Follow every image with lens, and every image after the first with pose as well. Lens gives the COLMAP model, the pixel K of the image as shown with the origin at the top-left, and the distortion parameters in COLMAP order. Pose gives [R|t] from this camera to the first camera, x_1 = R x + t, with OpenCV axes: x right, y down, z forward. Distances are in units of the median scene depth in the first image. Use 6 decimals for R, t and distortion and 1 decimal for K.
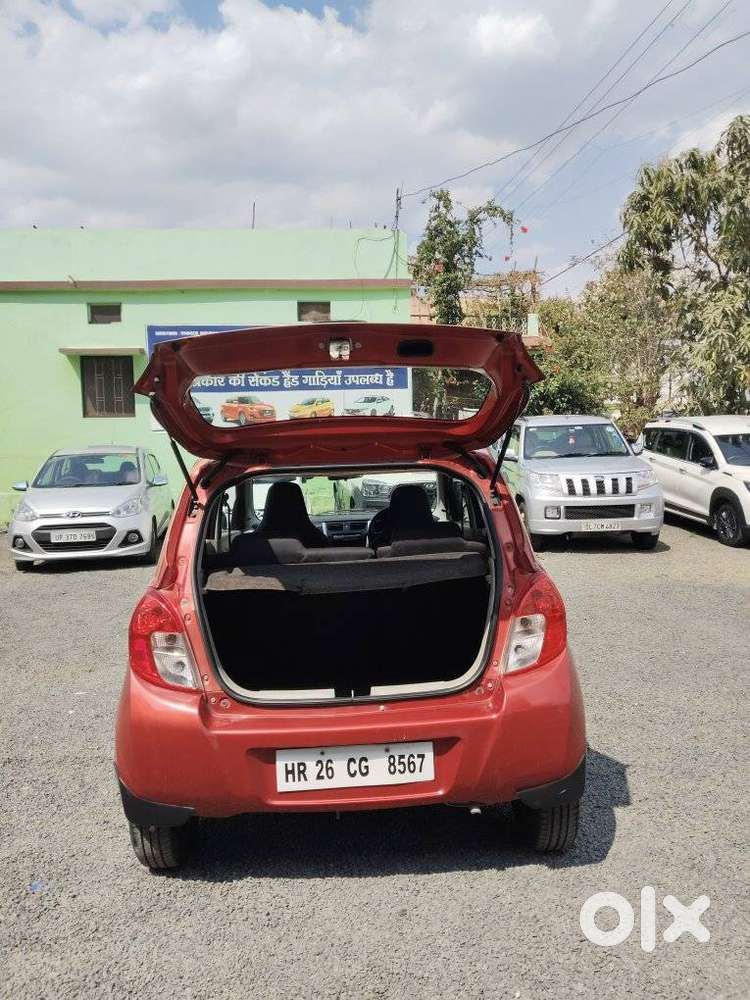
lens RADIAL K [[775.9, 0, 395.9], [0, 775.9, 535.6], [0, 0, 1]] dist [0.010611, -0.058635]
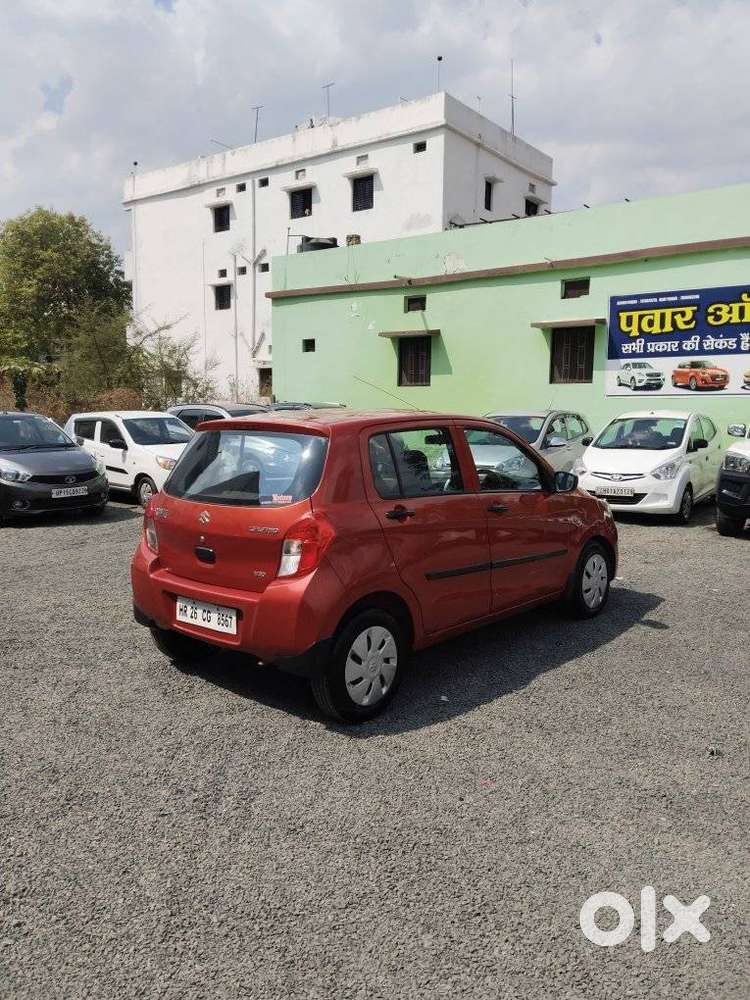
lens RADIAL K [[775.9, 0, 369.0], [0, 775.9, 521.1], [0, 0, 1]] dist [0.010611, -0.058635]
pose [[0.698698, 0.118146, -0.705593, 0.324675], [-0.095277, 0.992851, 0.071898, -0.011949], [0.709044, 0.016991, 0.704960, 0.022723]]
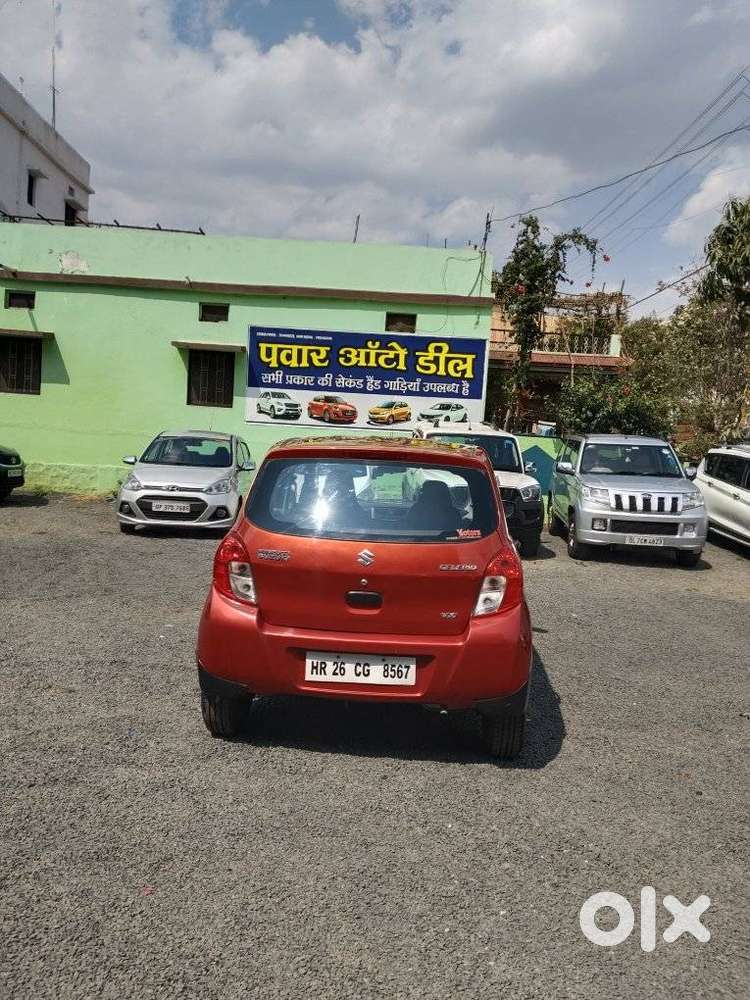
lens RADIAL K [[775.9, 0, 389.9], [0, 775.9, 526.4], [0, 0, 1]] dist [0.010611, -0.058635]
pose [[0.989969, 0.088916, -0.109797, 0.033107], [-0.090738, 0.995806, -0.011706, 0.012260], [0.108296, 0.021552, 0.993885, -0.100991]]
